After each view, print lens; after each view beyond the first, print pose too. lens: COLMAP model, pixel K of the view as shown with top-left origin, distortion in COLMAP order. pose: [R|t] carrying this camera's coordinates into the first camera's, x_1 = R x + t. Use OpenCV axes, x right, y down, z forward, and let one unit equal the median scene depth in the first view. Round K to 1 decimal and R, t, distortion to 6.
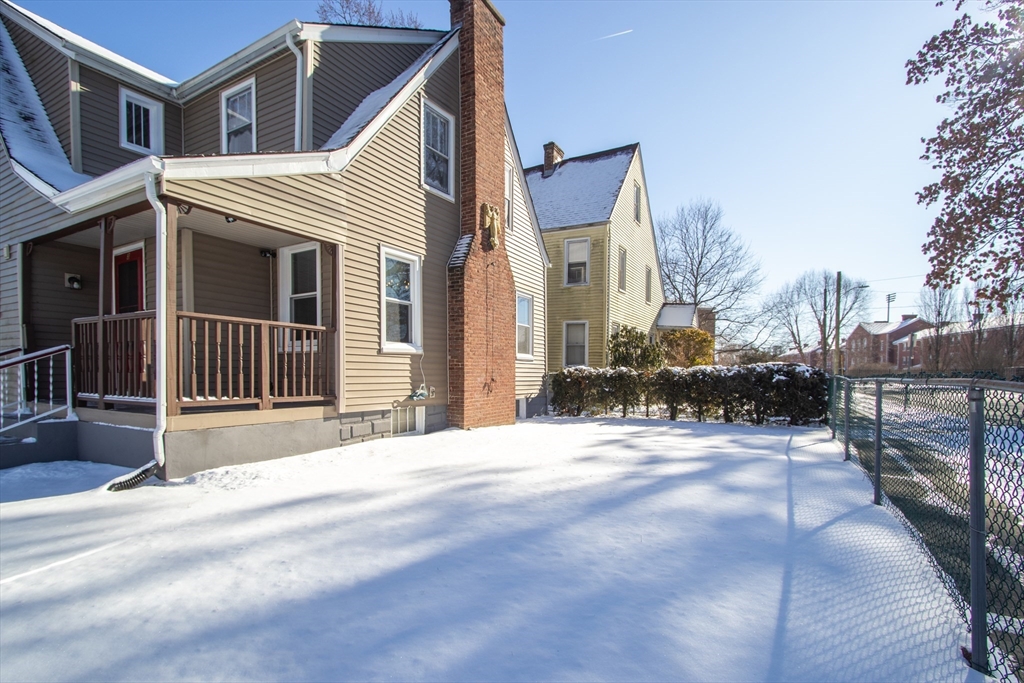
lens RADIAL K [[483.4, 0, 508.6], [0, 483.4, 354.4], [0, 0, 1]] dist [-0.013525, 0.000525]
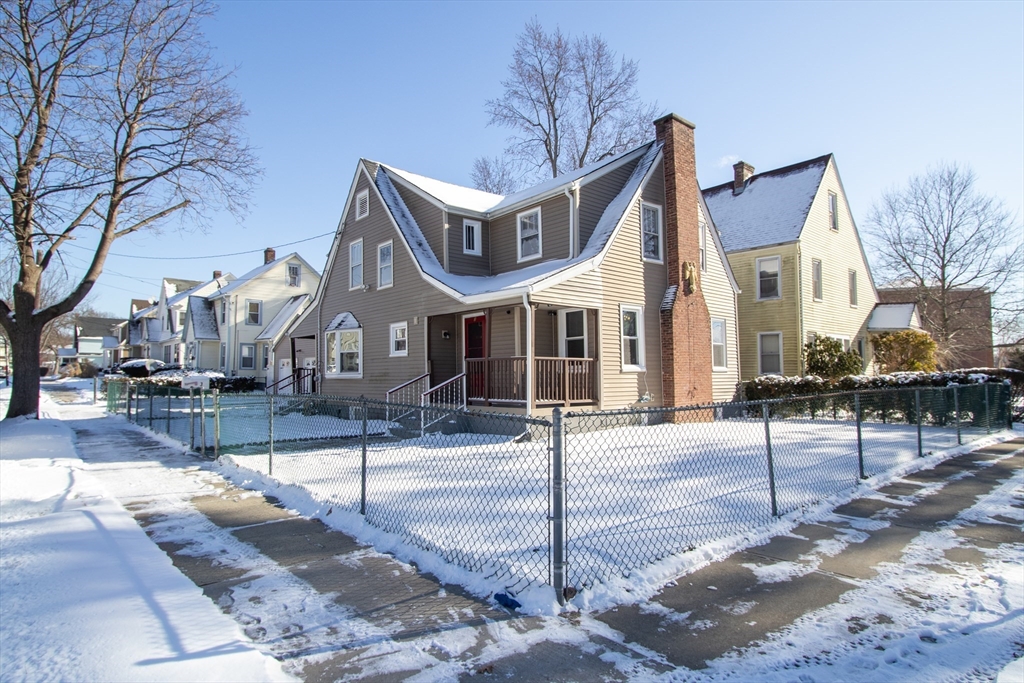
lens RADIAL K [[558.1, 0, 525.1], [0, 558.1, 343.4], [0, 0, 1]] dist [-0.015342, 0.001748]
pose [[0.951936, -0.031148, -0.304710, -0.006612], [0.024187, 0.999354, -0.026593, -0.047231], [0.305341, 0.017945, 0.952074, -0.692535]]
